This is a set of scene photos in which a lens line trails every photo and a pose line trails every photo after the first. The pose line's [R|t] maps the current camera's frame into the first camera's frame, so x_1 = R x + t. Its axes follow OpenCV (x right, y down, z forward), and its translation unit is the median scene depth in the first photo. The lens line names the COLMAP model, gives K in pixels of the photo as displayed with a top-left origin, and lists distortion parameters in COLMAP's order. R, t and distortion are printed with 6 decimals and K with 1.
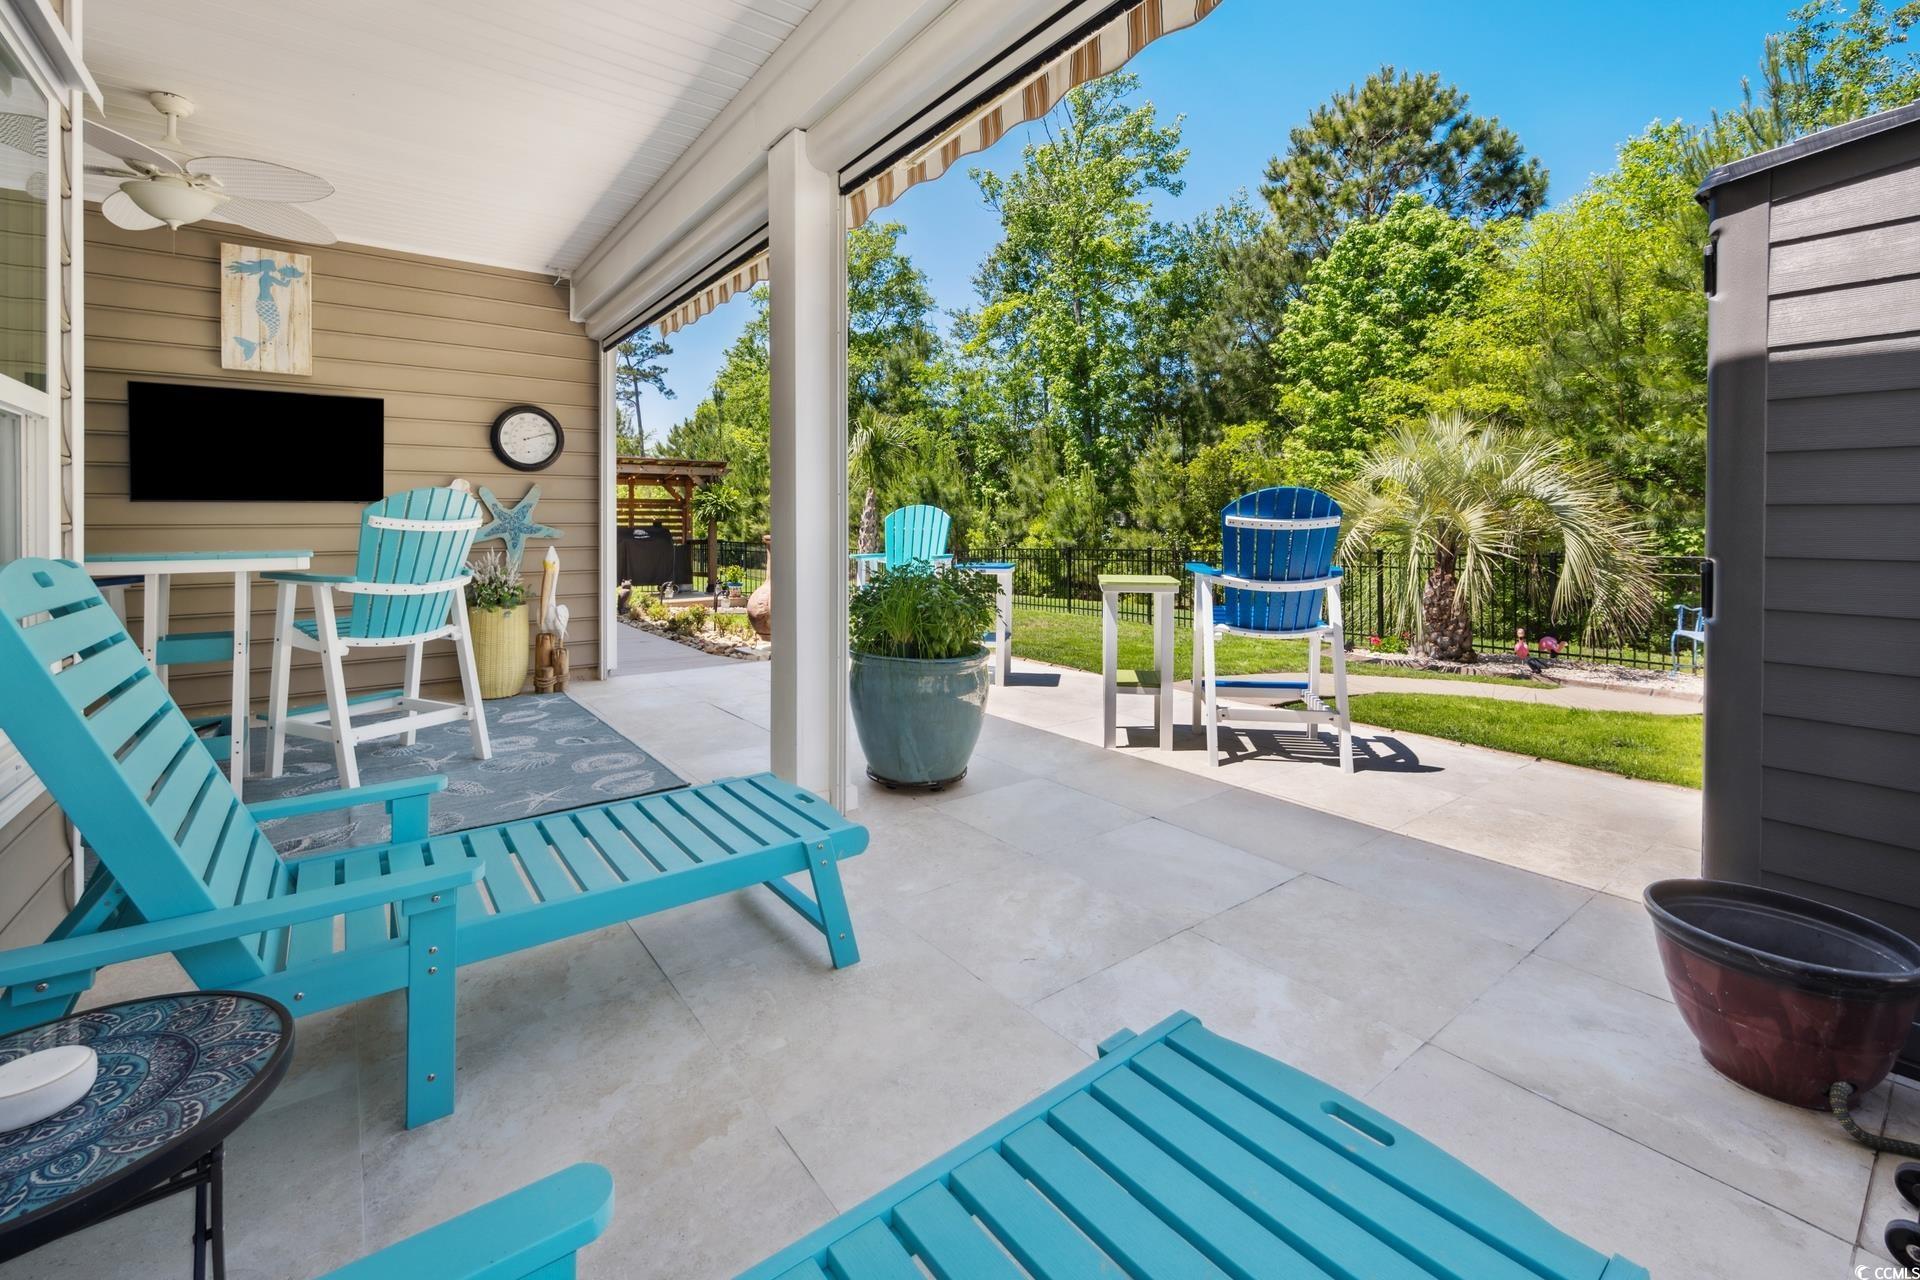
lens RADIAL K [[794.7, 0, 960.0], [0, 794.7, 640.0], [0, 0, 1]] dist [0.000330, 0.000098]
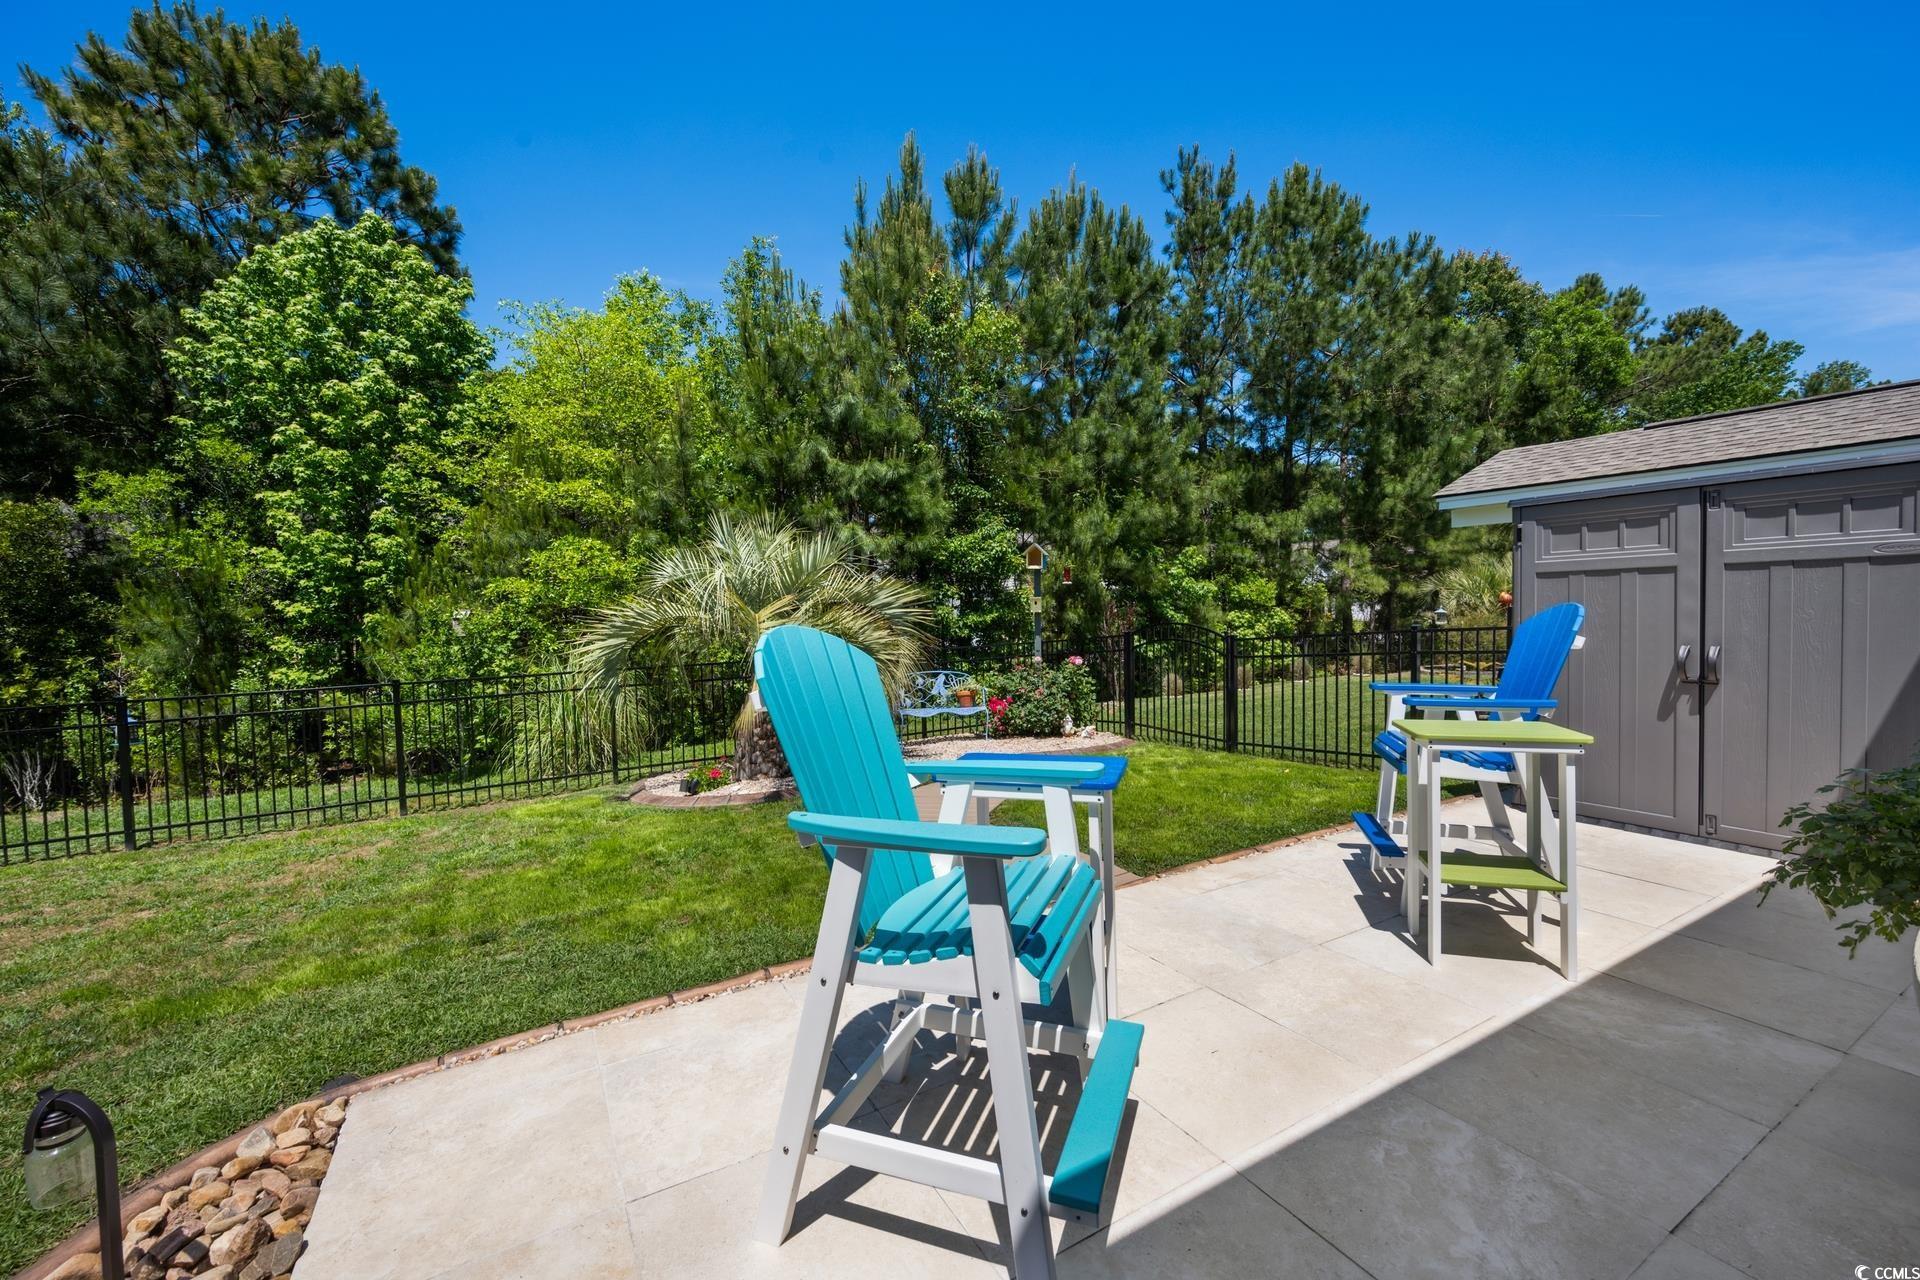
lens RADIAL K [[794.7, 0, 960.0], [0, 794.7, 640.0], [0, 0, 1]] dist [0.000330, 0.000098]
pose [[0.135791, -0.014481, 0.990632, -0.143874], [0.149798, 0.988698, -0.006081, -0.065707], [-0.979347, 0.149221, 0.136426, 0.410480]]
